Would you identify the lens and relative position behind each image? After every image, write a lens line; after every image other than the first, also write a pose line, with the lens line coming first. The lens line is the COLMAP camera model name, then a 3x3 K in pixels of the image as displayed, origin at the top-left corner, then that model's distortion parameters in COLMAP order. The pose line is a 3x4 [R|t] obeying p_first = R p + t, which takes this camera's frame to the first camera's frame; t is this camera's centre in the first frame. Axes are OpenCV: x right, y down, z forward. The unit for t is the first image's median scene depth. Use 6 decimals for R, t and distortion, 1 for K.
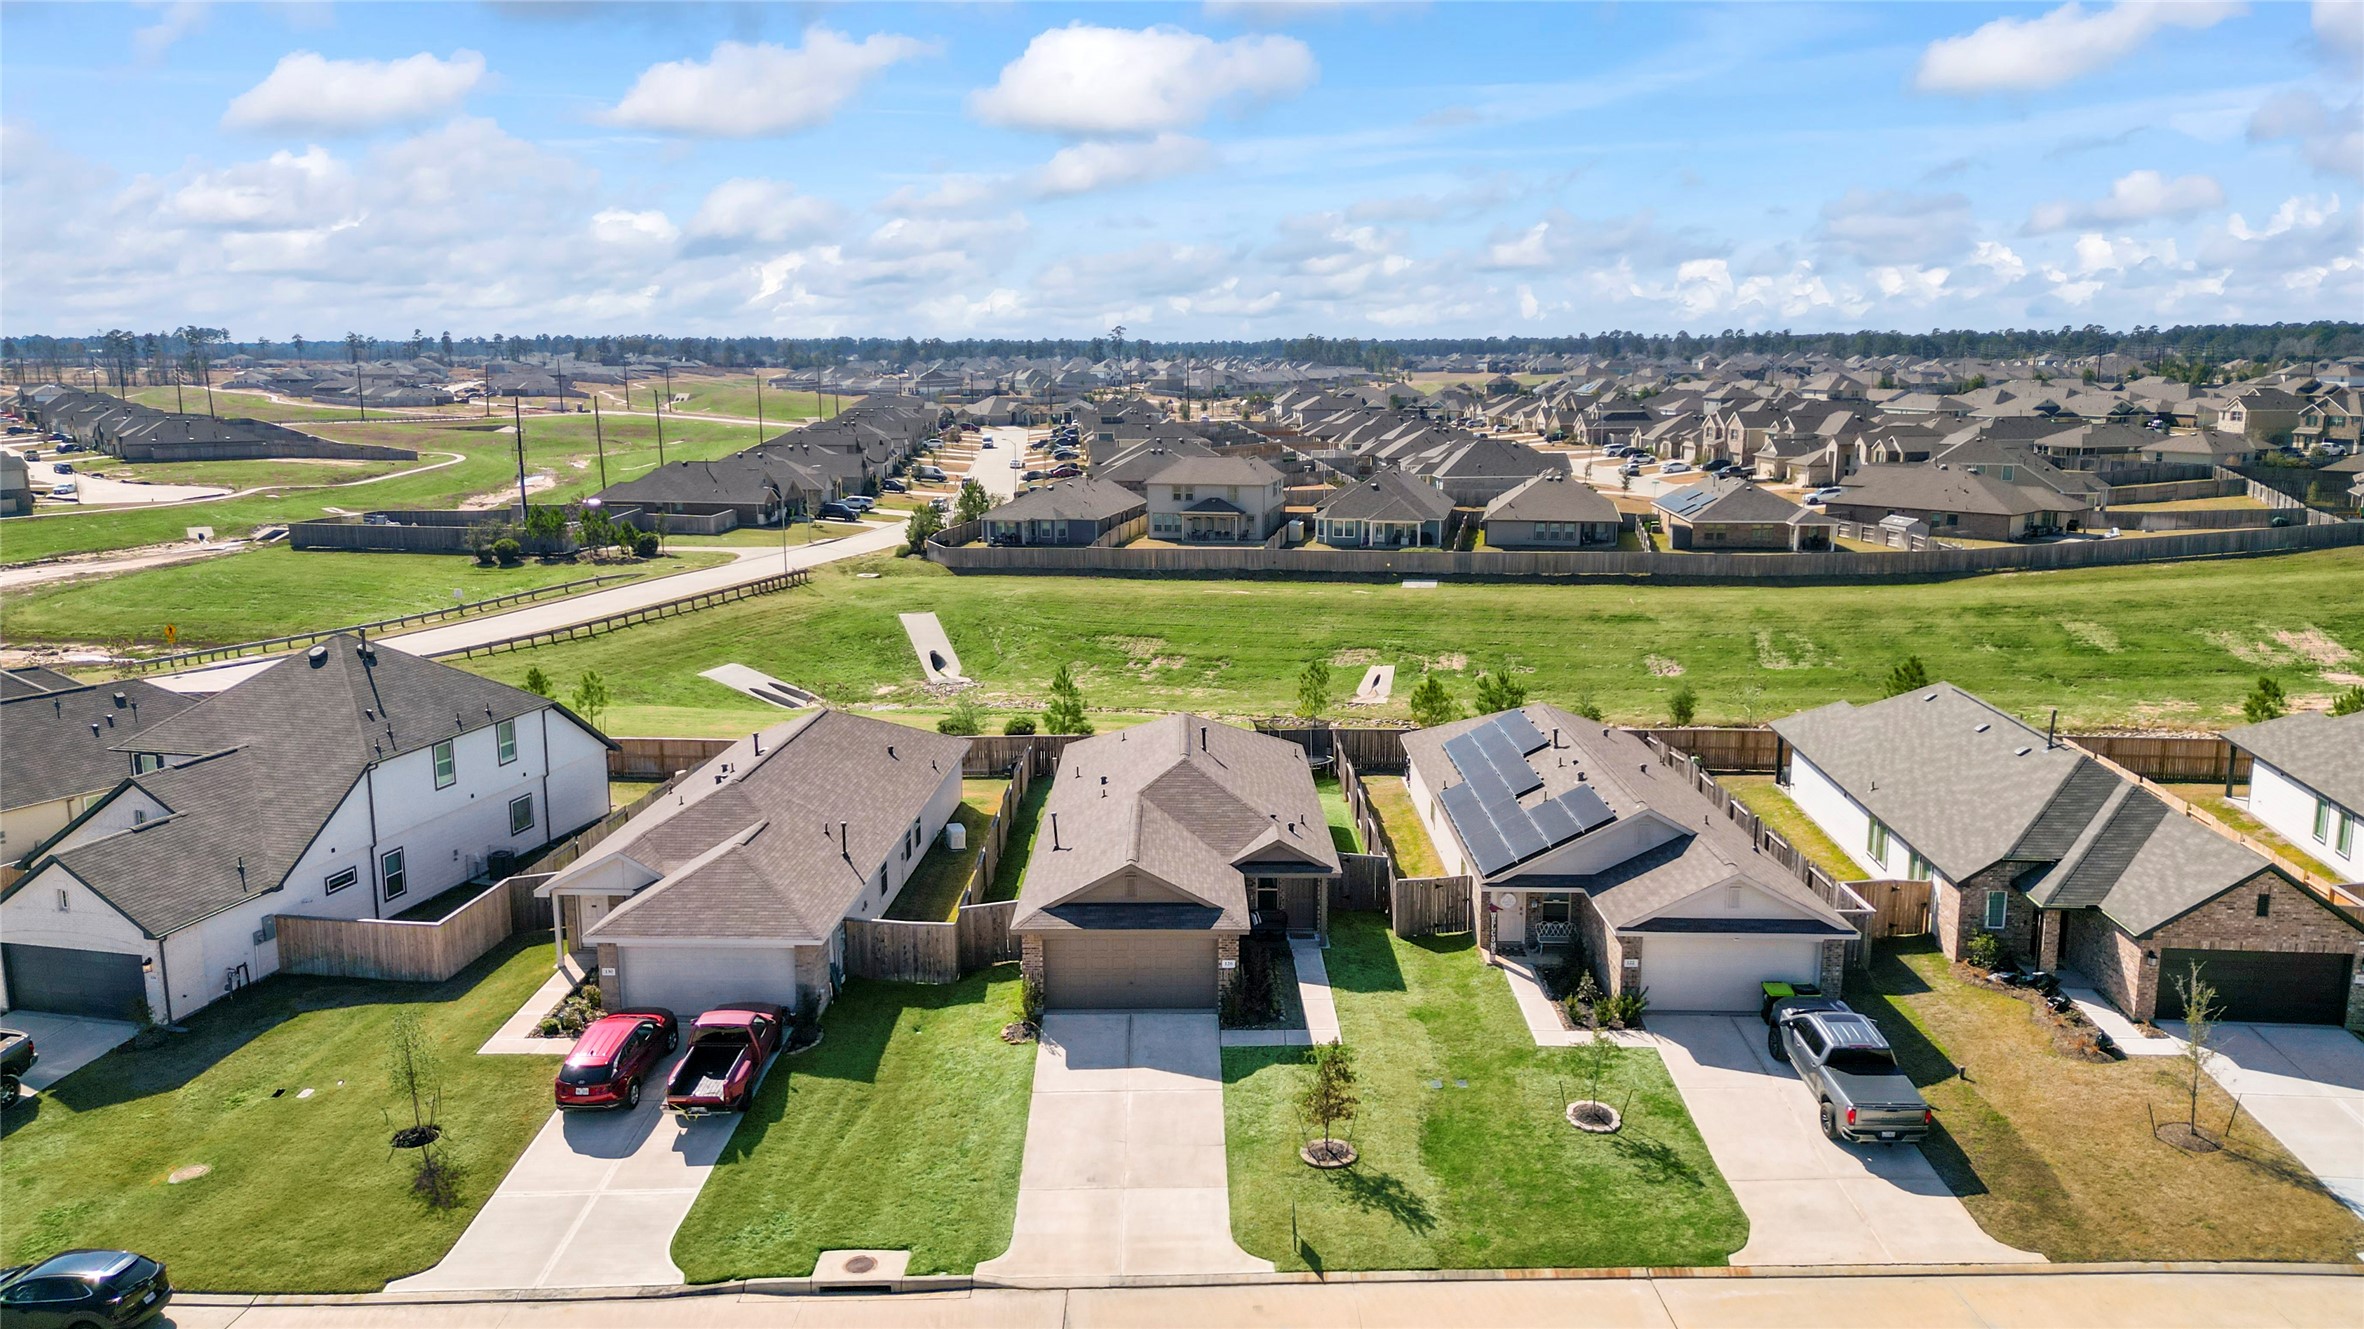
lens RADIAL K [[1658.2, 0, 1182.0], [0, 1658.2, 664.5], [0, 0, 1]] dist [0.096908, -0.102953]
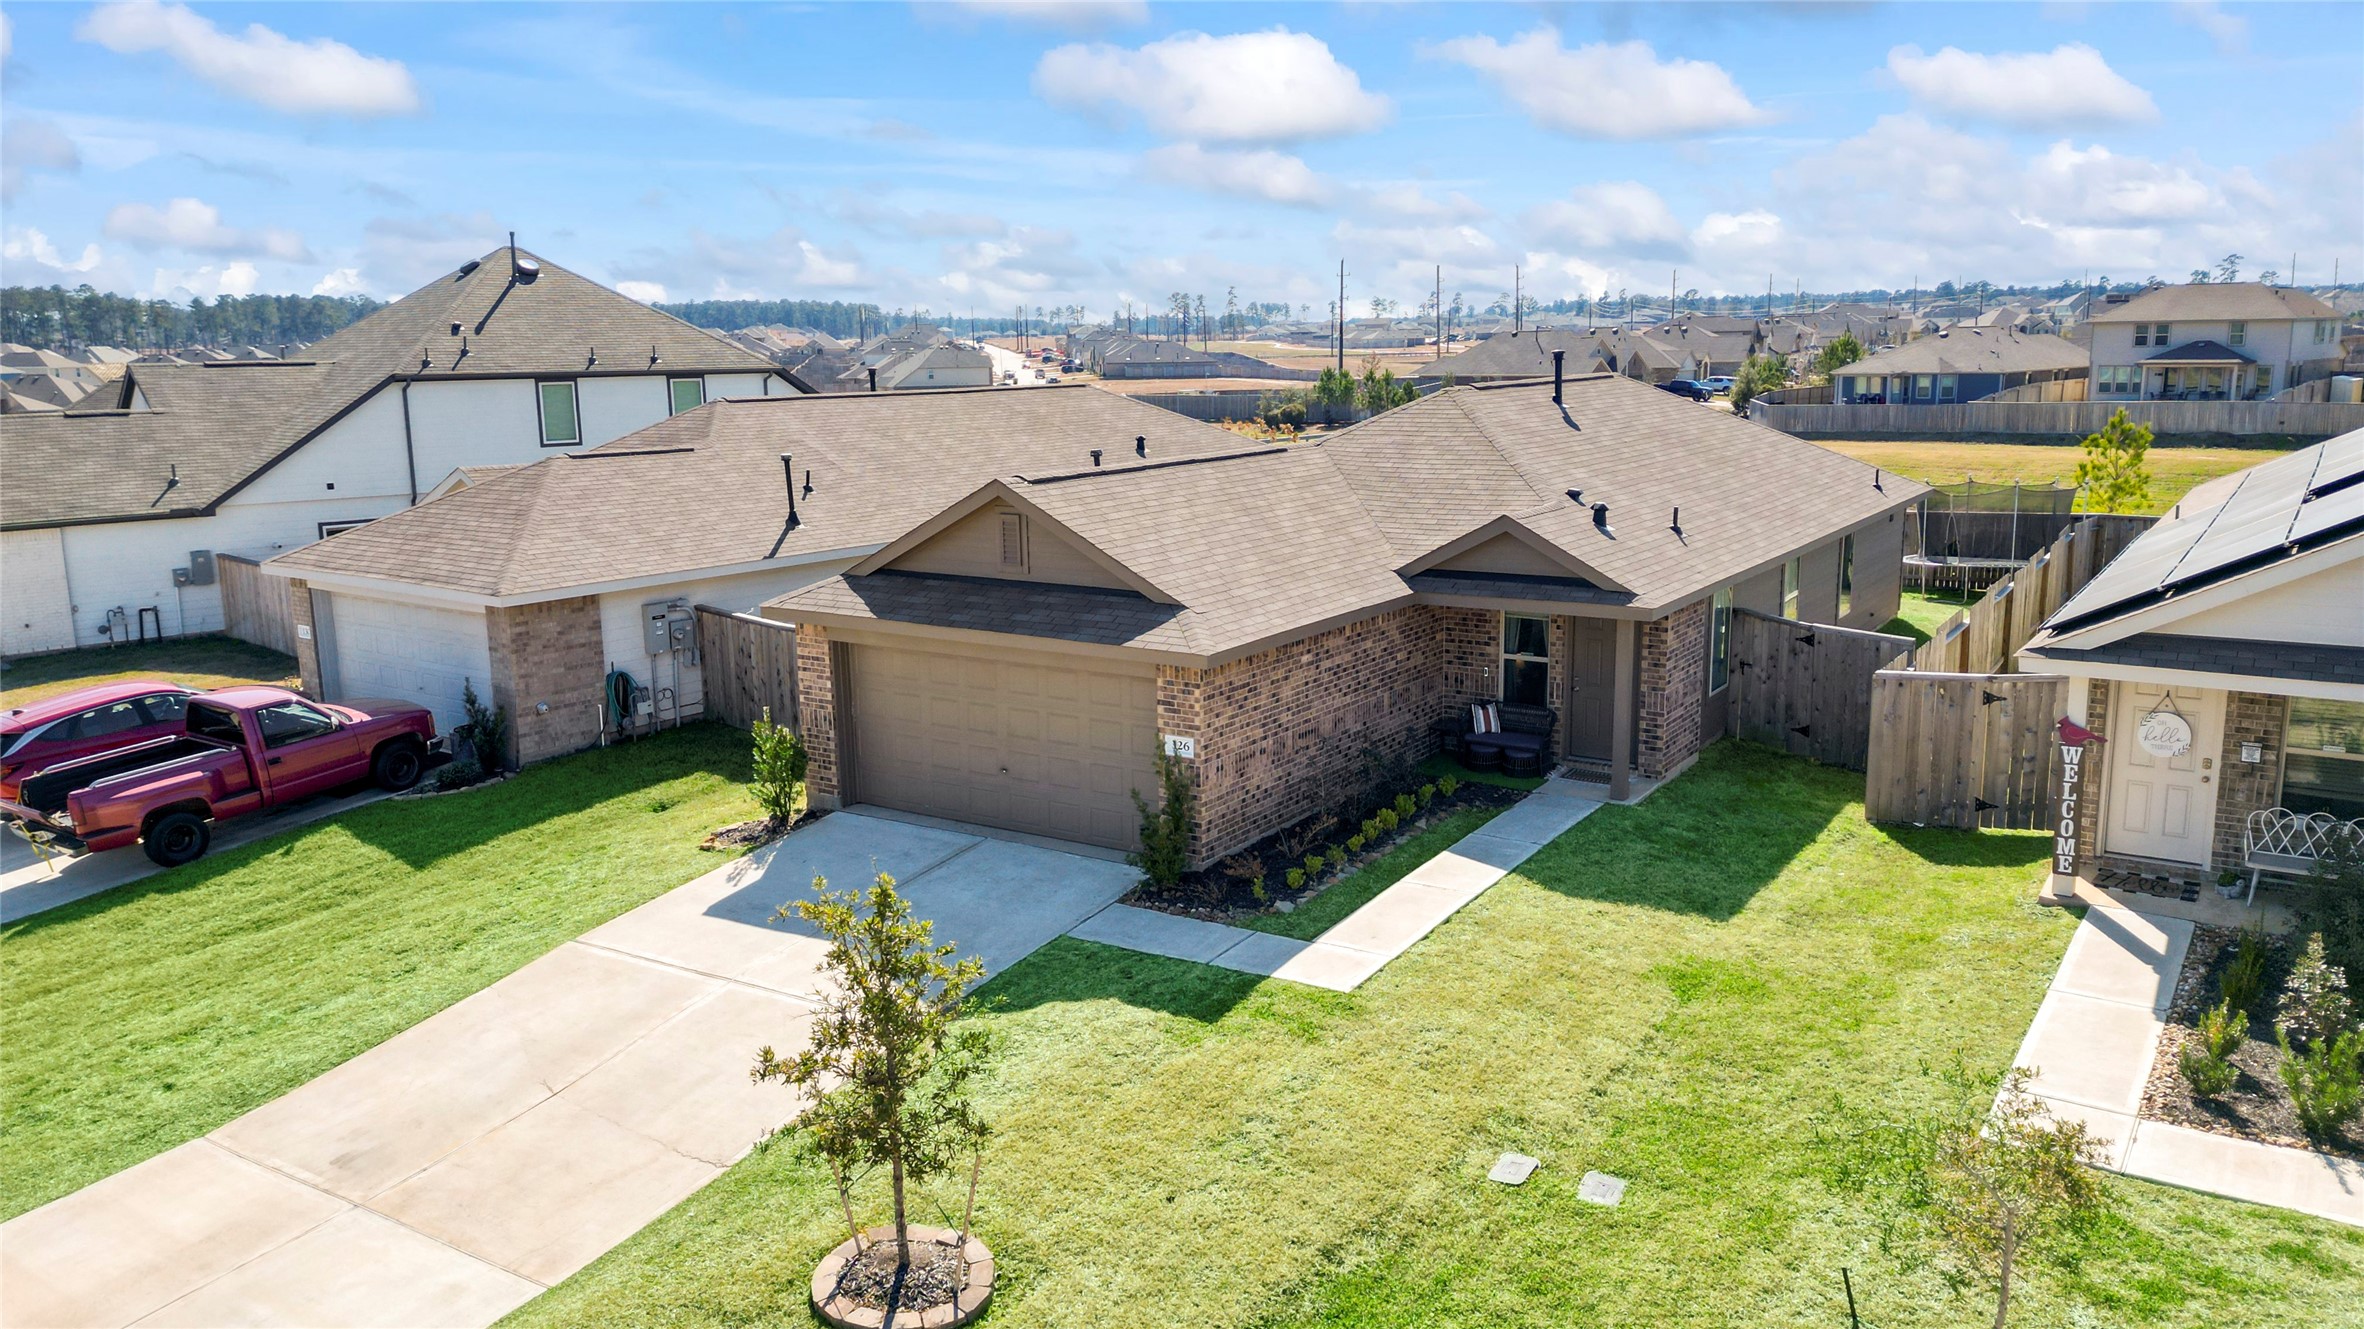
lens RADIAL K [[1698.4, 0, 1182.0], [0, 1698.4, 664.5], [0, 0, 1]] dist [0.099676, -0.105032]
pose [[0.833134, 0.092759, -0.545237, 0.256644], [-0.088900, 0.995476, 0.033516, 0.155782], [0.545879, 0.020548, 0.837612, 0.702820]]
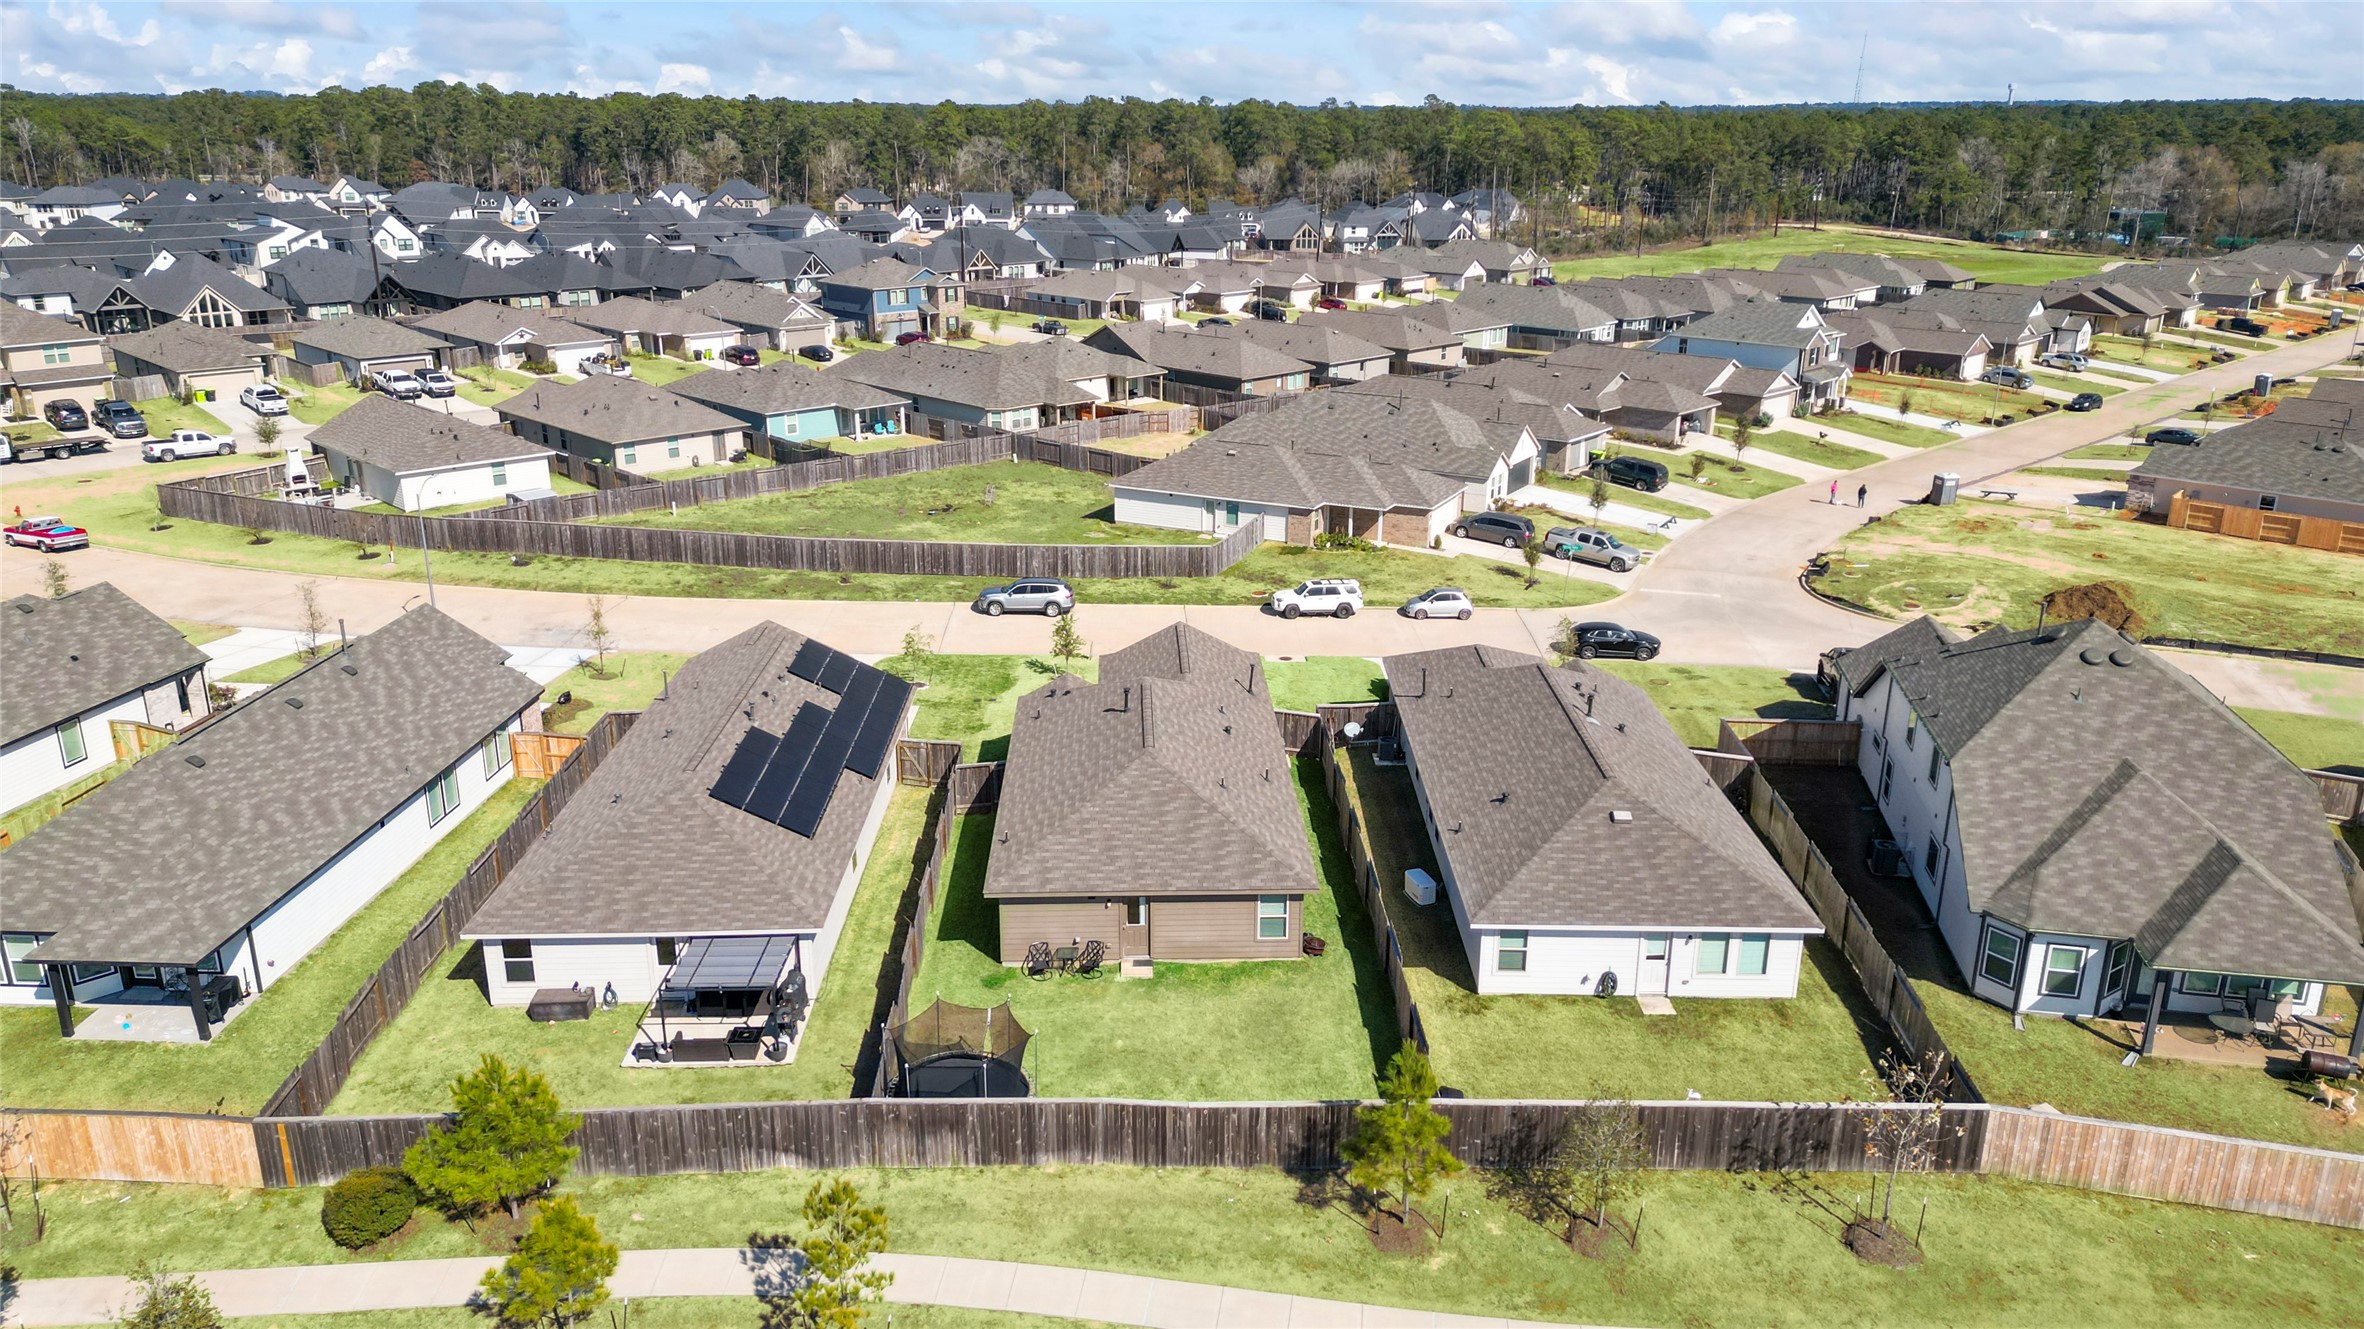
lens RADIAL K [[1658.2, 0, 1182.0], [0, 1658.2, 664.5], [0, 0, 1]] dist [0.096908, -0.102953]
pose [[-0.999490, 0.008249, -0.030844, 0.014631], [-0.008010, 0.870367, 0.492338, -0.585786], [0.030907, 0.492334, -0.869857, 2.387880]]
